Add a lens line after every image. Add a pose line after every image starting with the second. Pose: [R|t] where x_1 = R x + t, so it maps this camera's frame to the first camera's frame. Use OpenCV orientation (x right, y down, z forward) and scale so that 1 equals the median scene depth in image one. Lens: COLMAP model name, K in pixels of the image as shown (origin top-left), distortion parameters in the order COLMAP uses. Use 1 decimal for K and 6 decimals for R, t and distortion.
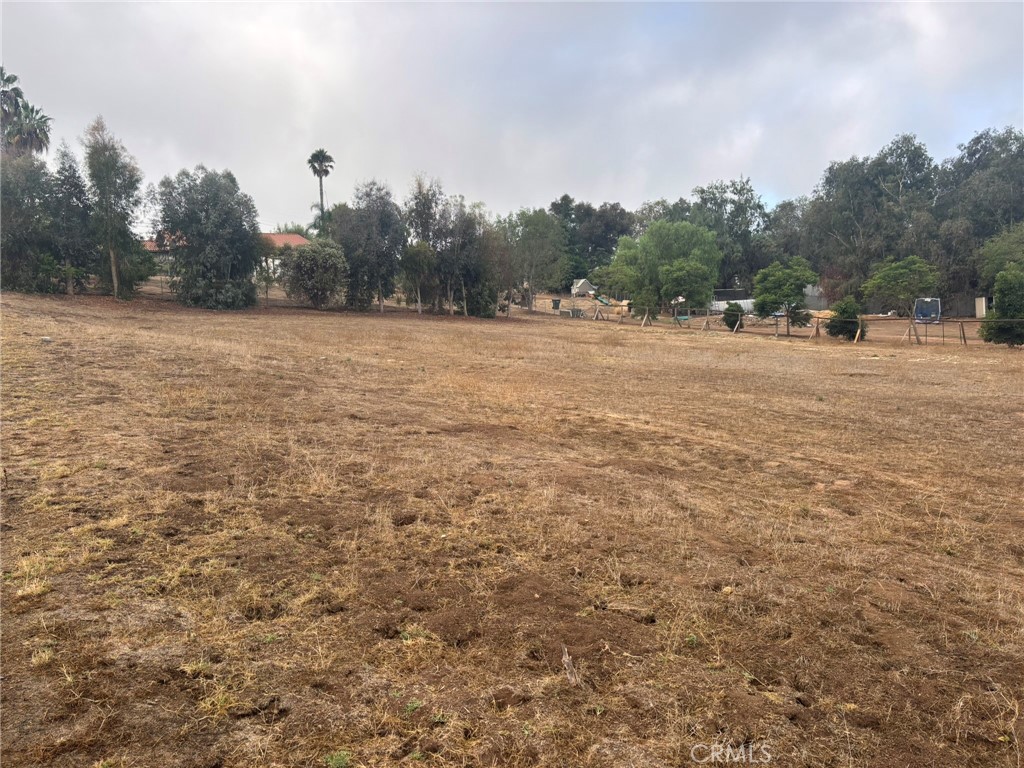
lens RADIAL K [[758.2, 0, 512.0], [0, 758.2, 384.0], [0, 0, 1]] dist [0.001738, 0.009648]
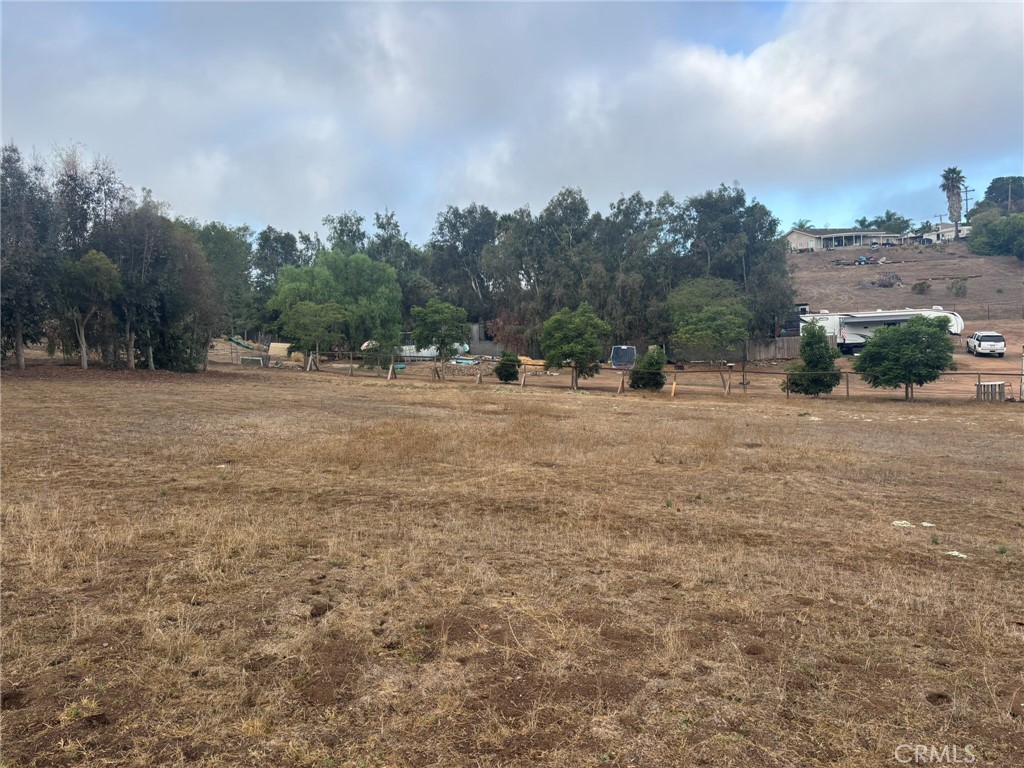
lens RADIAL K [[749.1, 0, 530.1], [0, 749.1, 418.4], [0, 0, 1]] dist [-0.008345, -0.003668]
pose [[0.781011, -0.055040, 0.622087, -0.260985], [0.055529, 0.998284, 0.018610, -0.049417], [-0.622044, 0.020010, 0.782727, 0.334030]]
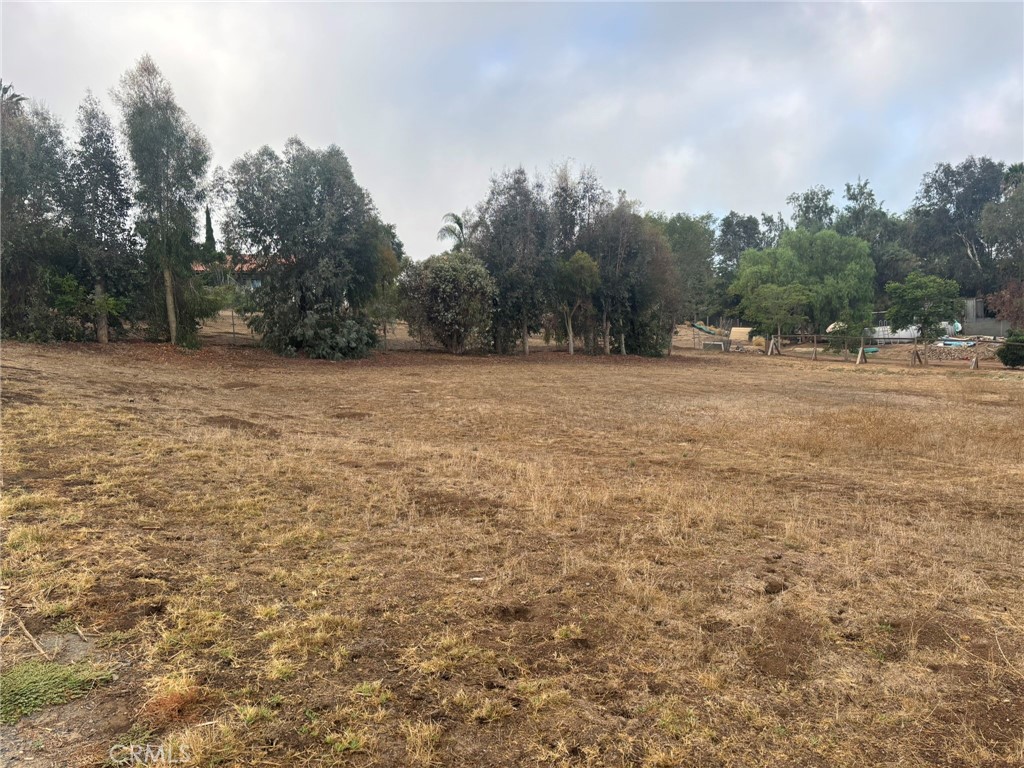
lens RADIAL K [[771.8, 0, 512.0], [0, 771.8, 384.0], [0, 0, 1]] dist [0.014124, -0.015266]
pose [[0.997516, -0.026349, 0.065322, -0.264933], [0.028761, 0.998928, -0.036271, -0.047118], [-0.064297, 0.038060, 0.997205, 0.324005]]
